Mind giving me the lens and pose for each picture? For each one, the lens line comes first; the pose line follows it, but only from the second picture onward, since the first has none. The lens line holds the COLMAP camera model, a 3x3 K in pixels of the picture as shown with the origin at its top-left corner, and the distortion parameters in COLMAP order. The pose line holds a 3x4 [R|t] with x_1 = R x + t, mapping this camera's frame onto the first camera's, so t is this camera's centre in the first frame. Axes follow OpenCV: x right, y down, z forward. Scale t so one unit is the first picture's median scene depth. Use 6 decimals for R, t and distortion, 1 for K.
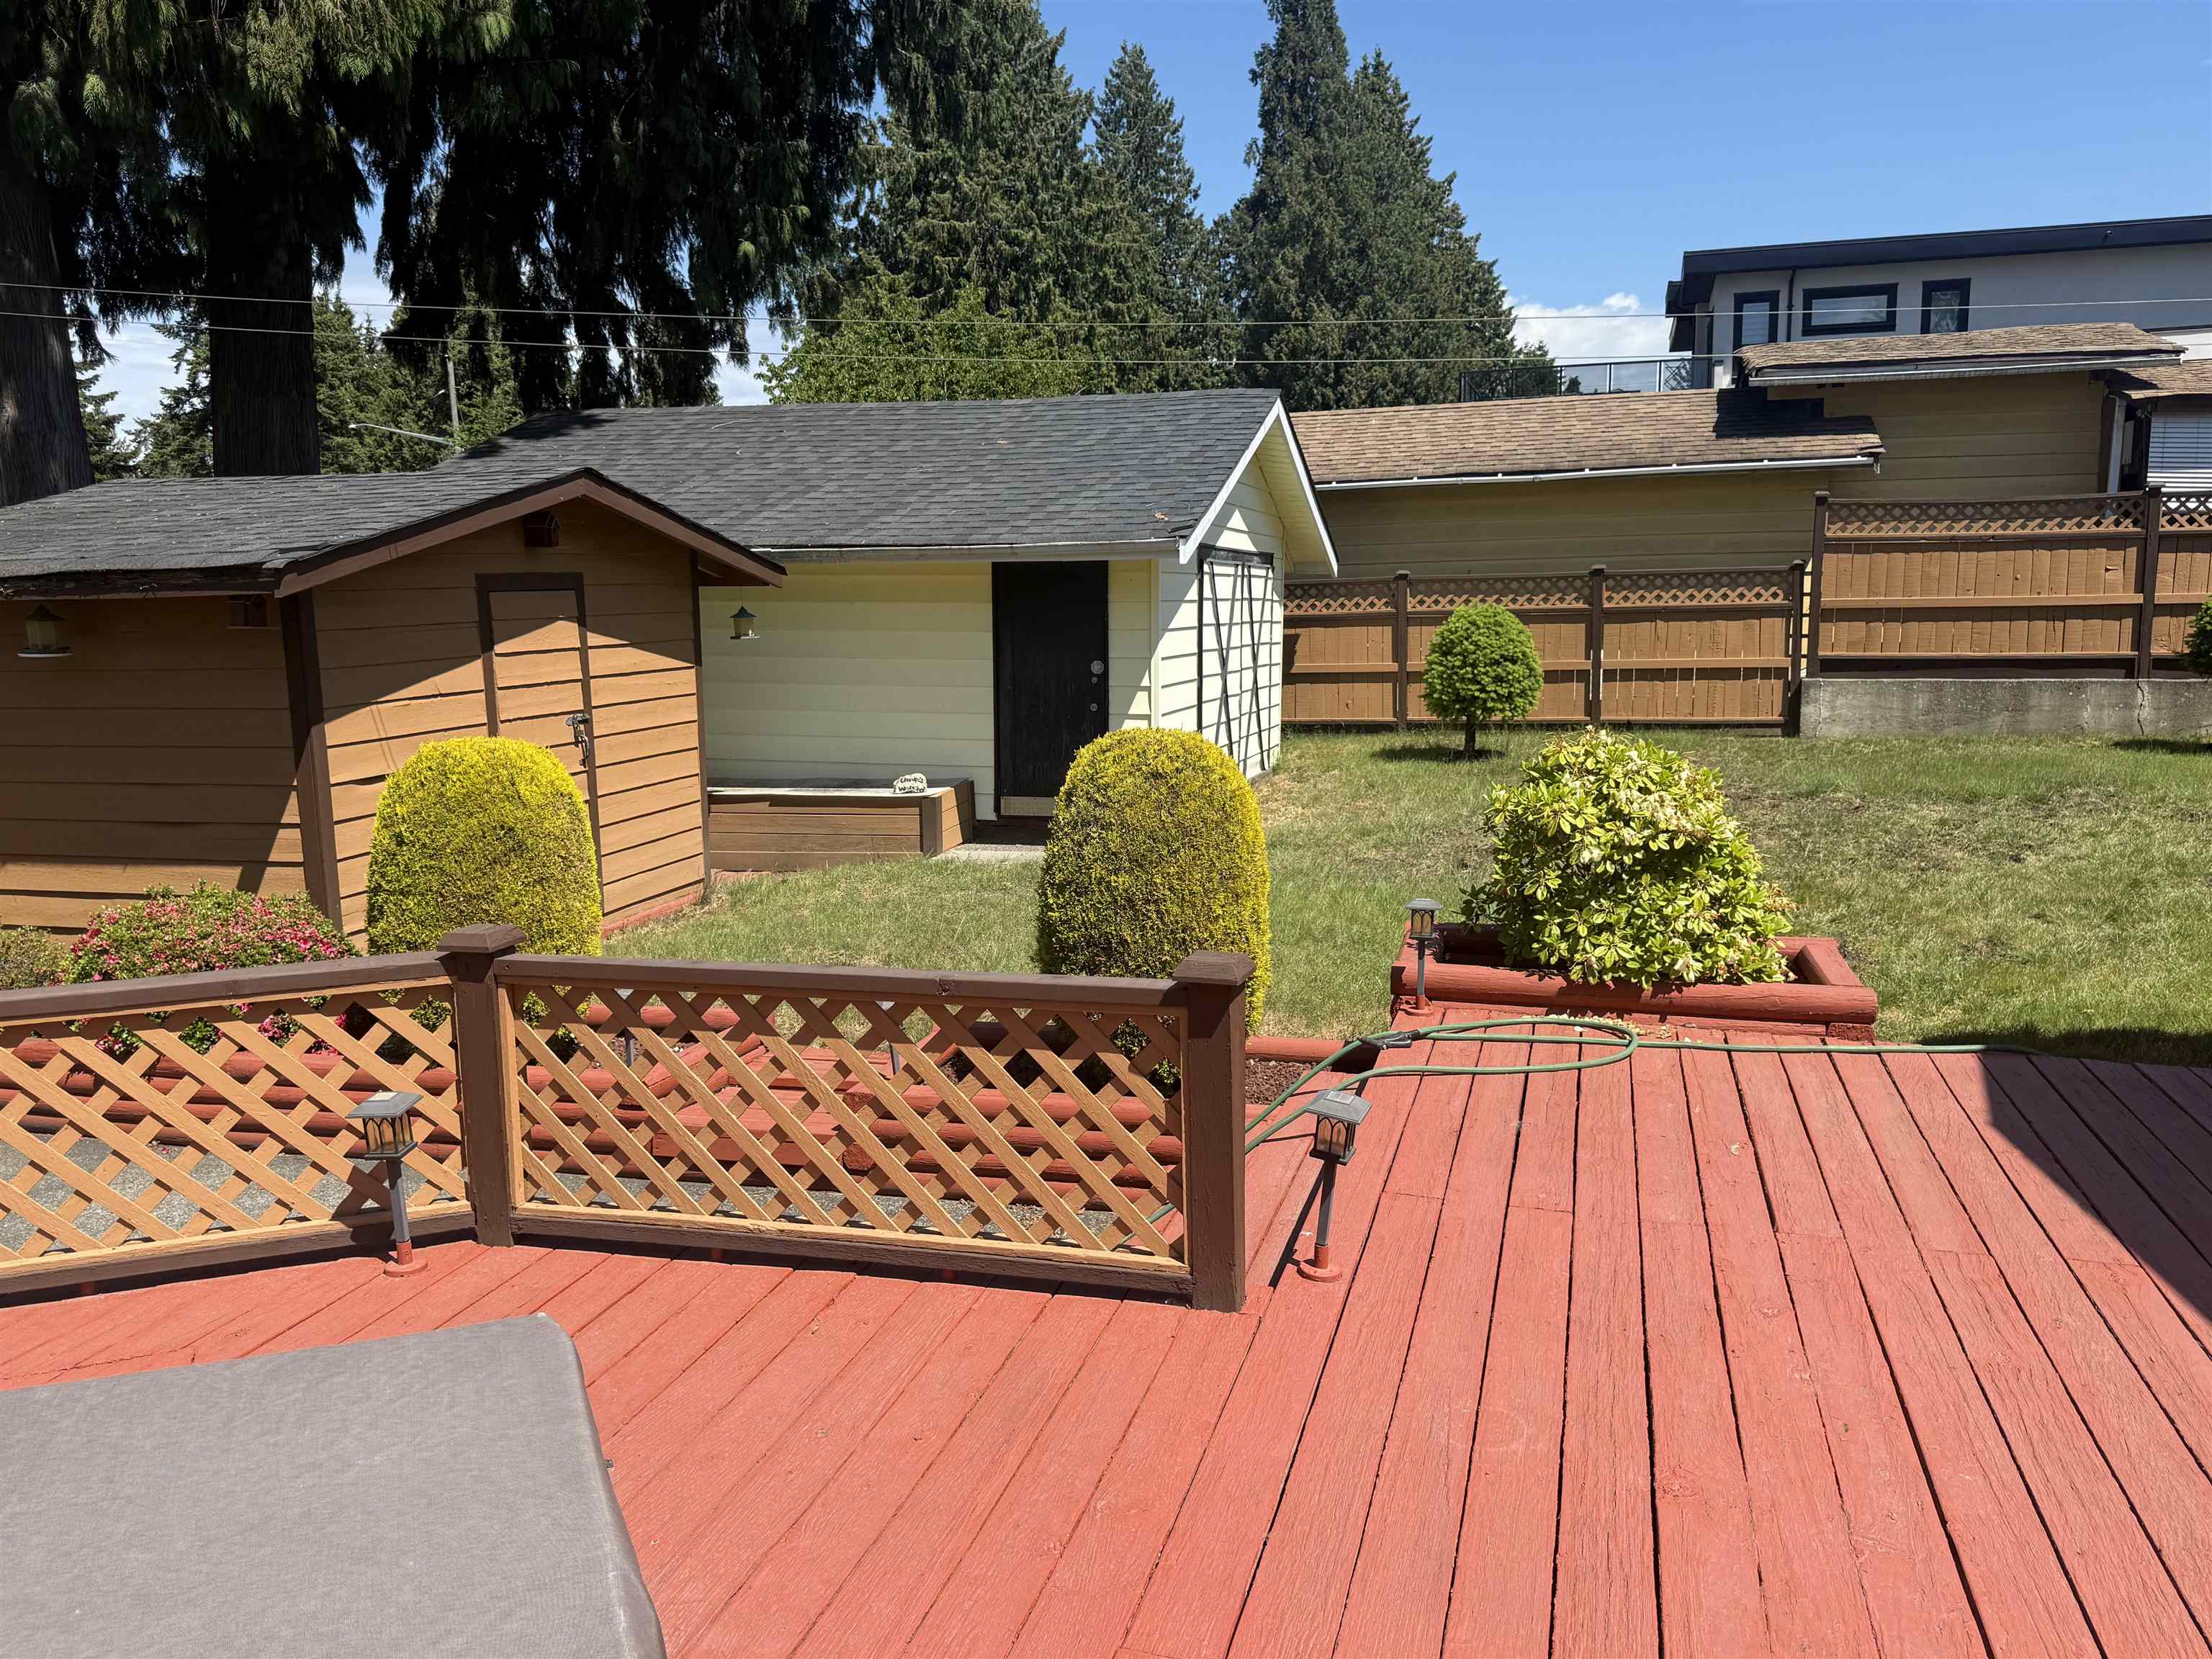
lens RADIAL K [[1725.0, 0, 1092.0], [0, 1725.0, 830.4], [0, 0, 1]] dist [0.028393, -0.025020]
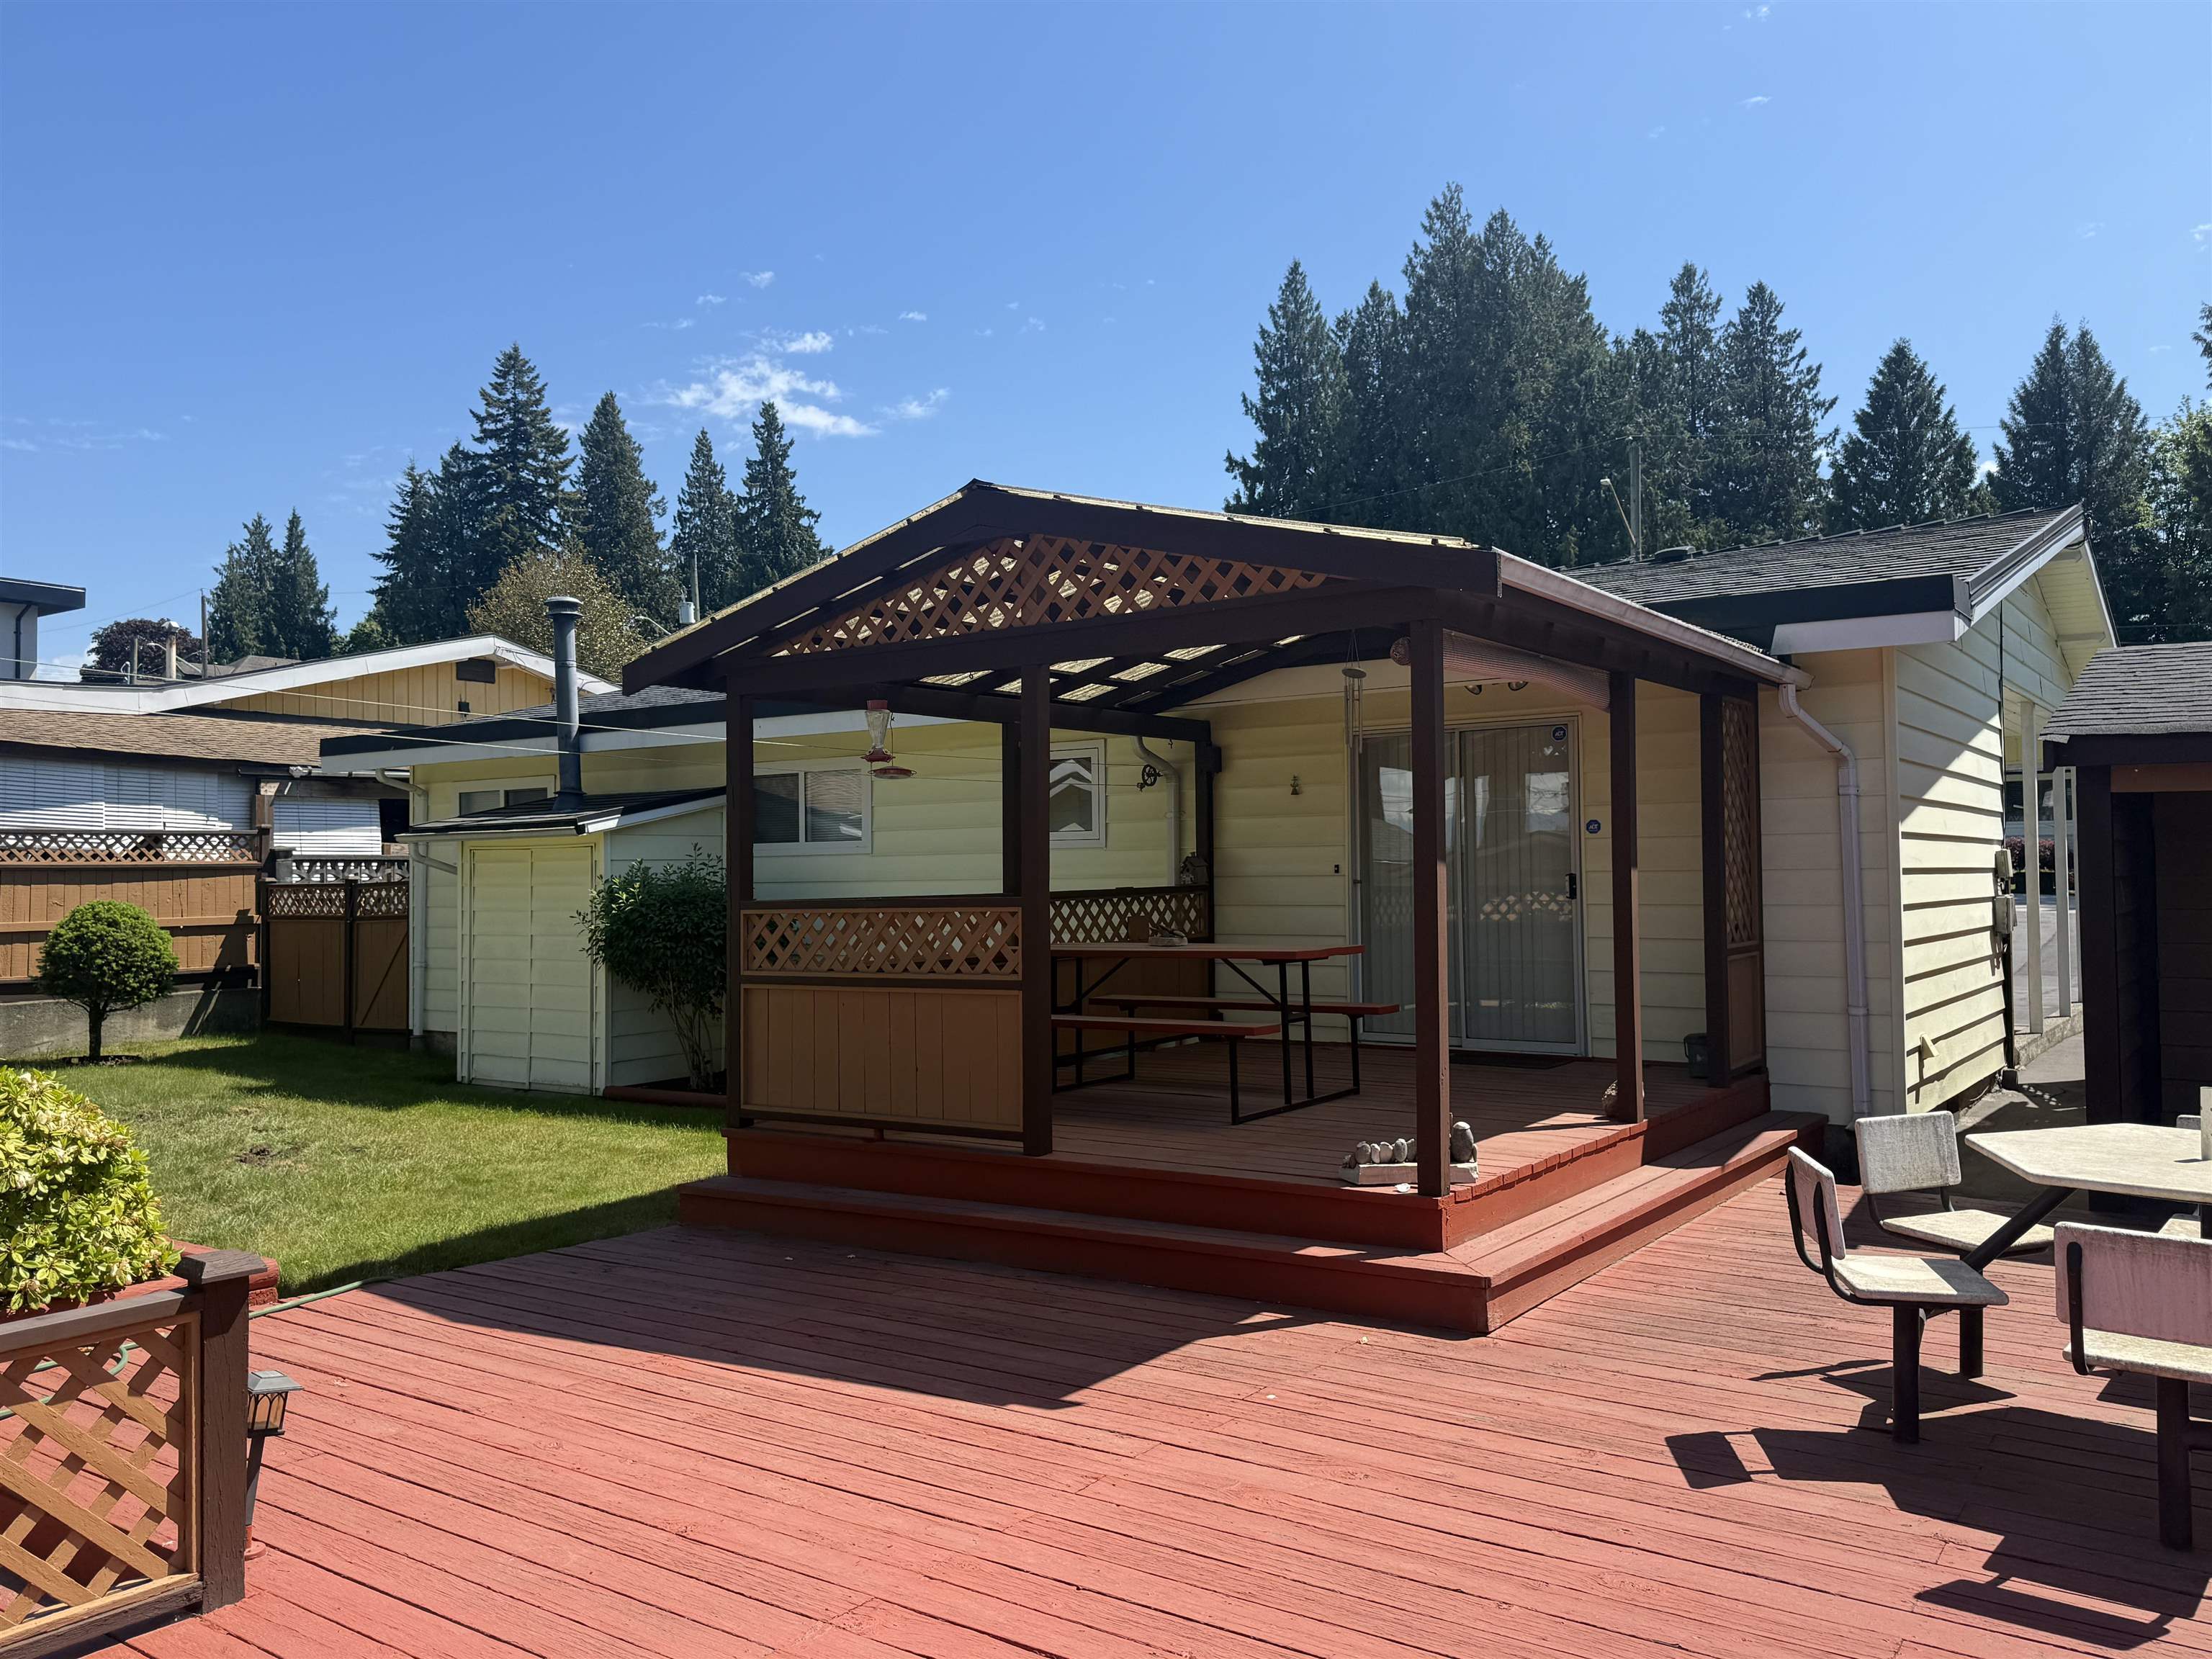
lens RADIAL K [[1725.0, 0, 1105.0], [0, 1725.0, 829.9], [0, 0, 1]] dist [0.028393, -0.025020]
pose [[0.320628, 0.036479, 0.946503, -0.315889], [0.143569, 0.985841, -0.086630, -0.005306], [-0.936261, 0.163665, 0.310851, 0.046953]]
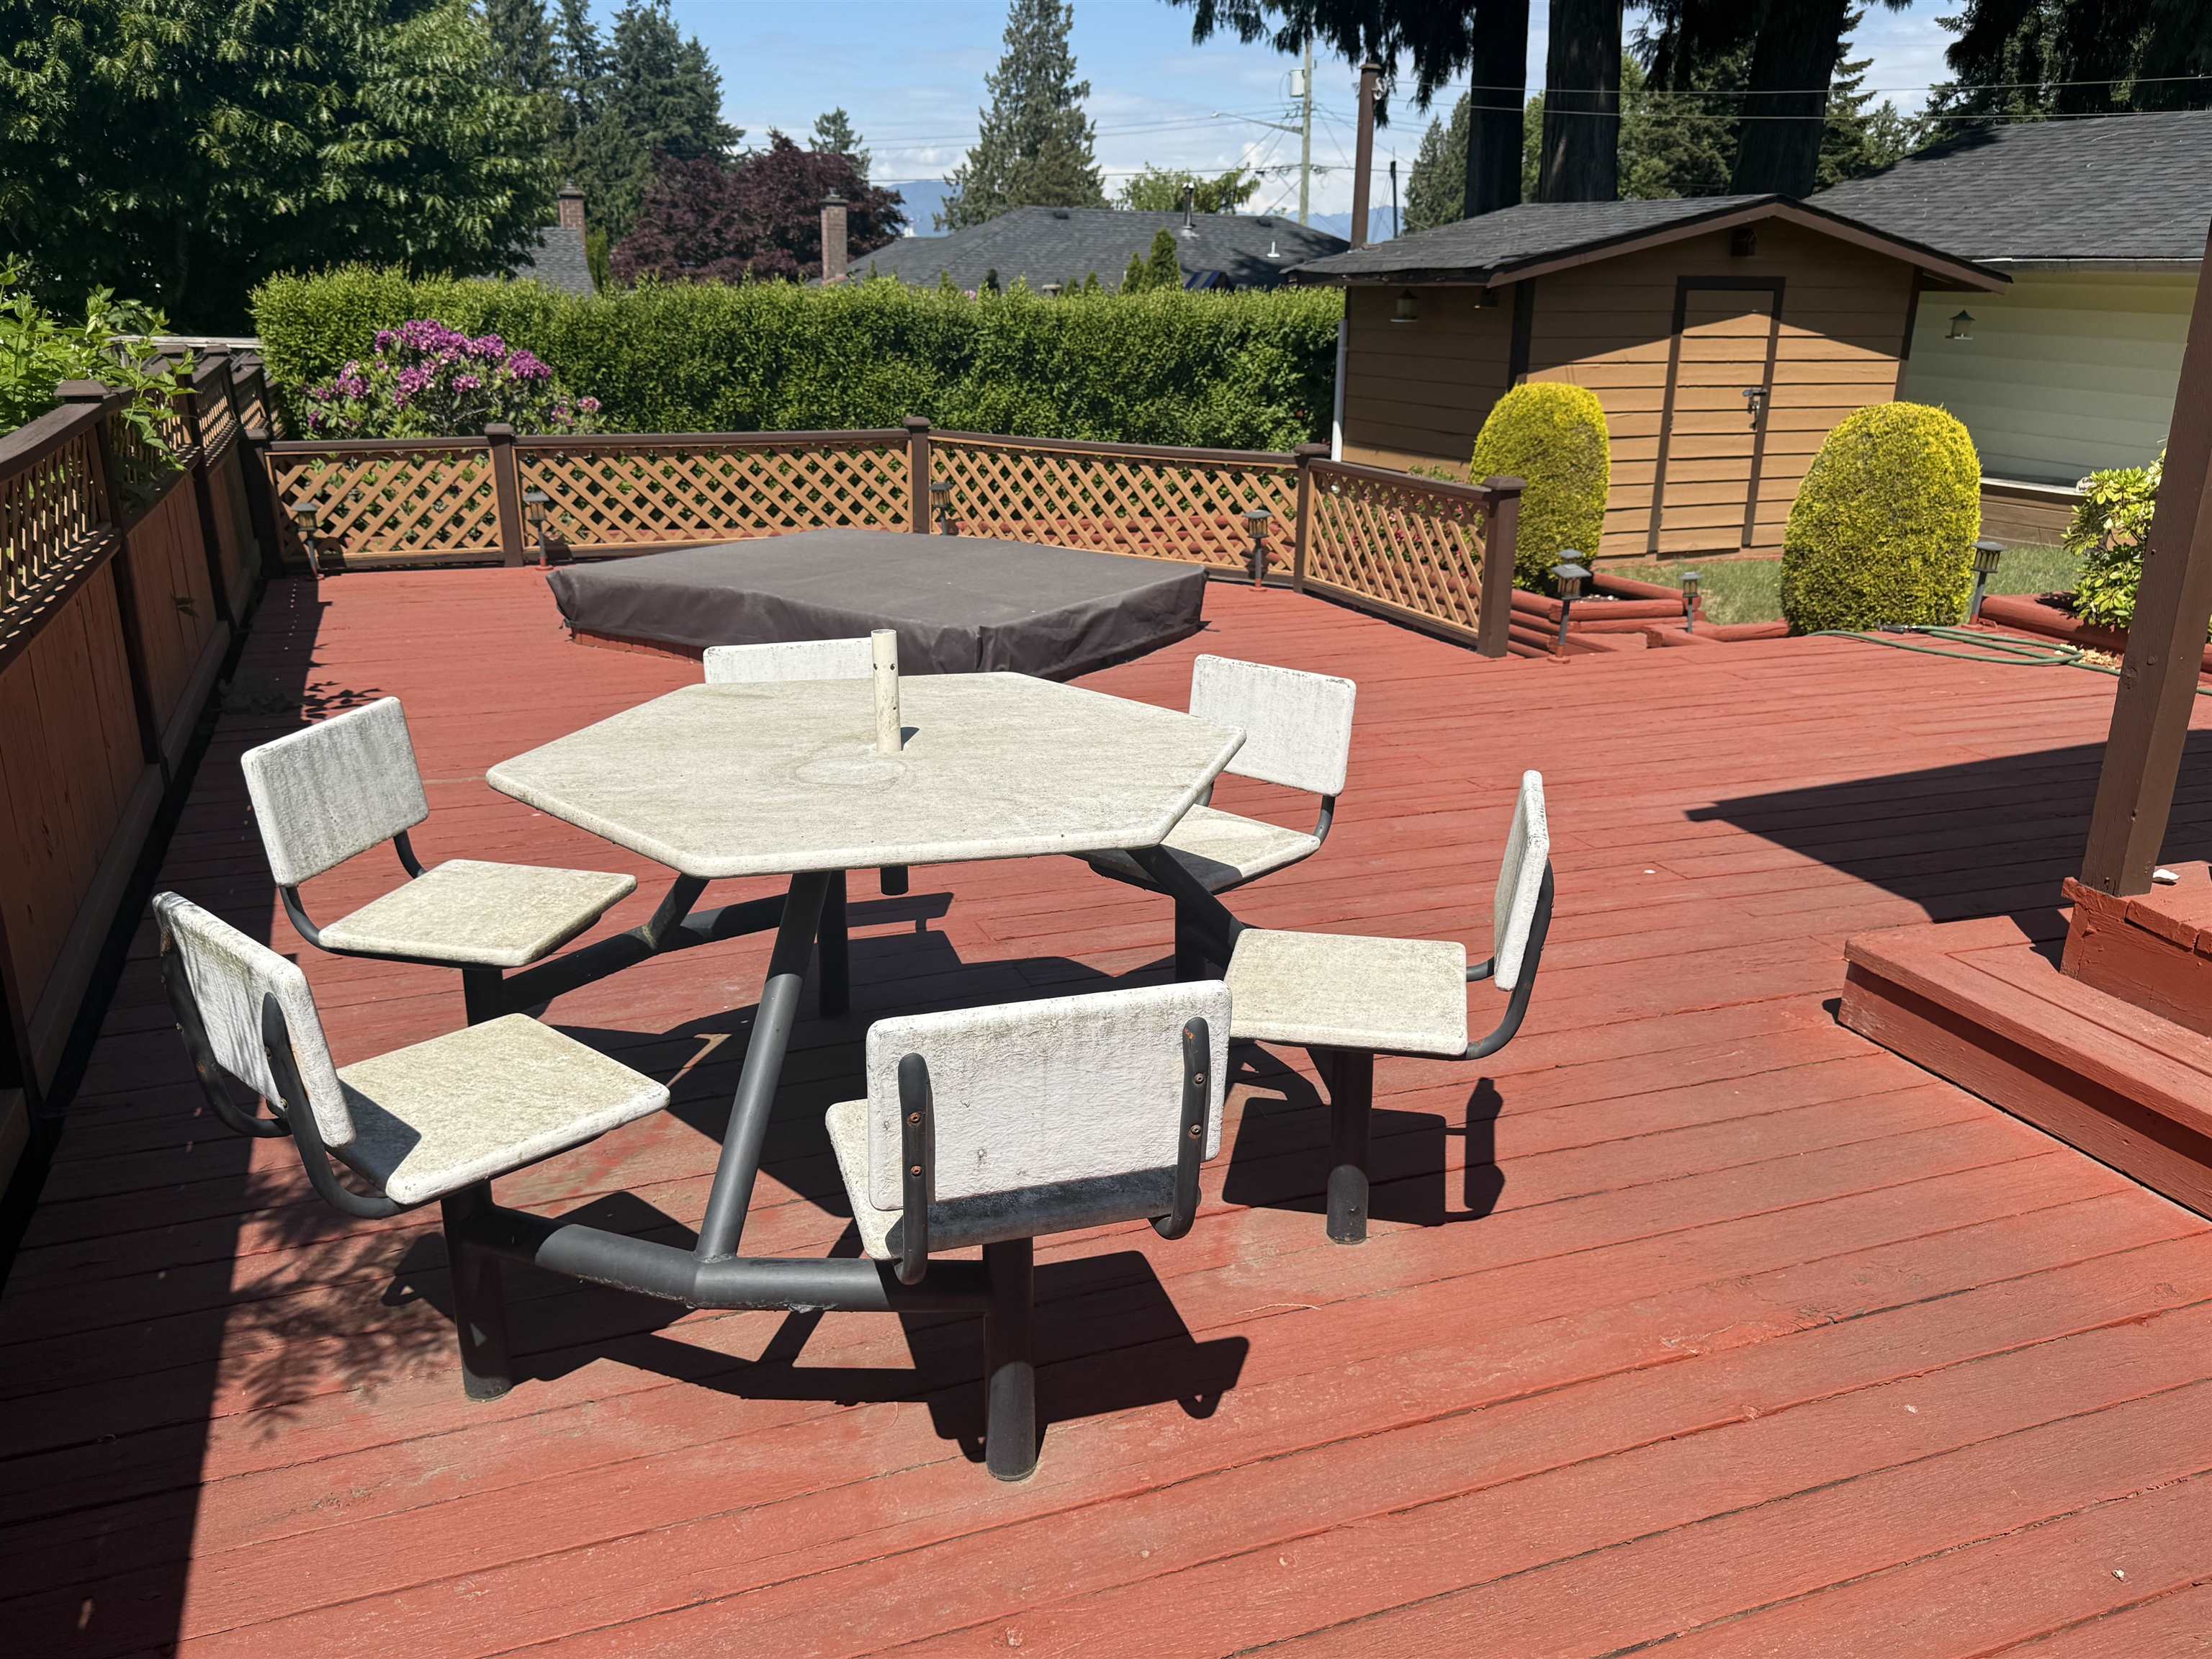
lens RADIAL K [[1725.0, 0, 1109.8], [0, 1725.0, 829.2], [0, 0, 1]] dist [0.028393, -0.025020]
pose [[0.605297, 0.265382, -0.750459, 0.604918], [-0.140870, 0.963620, 0.227140, 0.032370], [0.783436, -0.031770, 0.620660, -0.268904]]
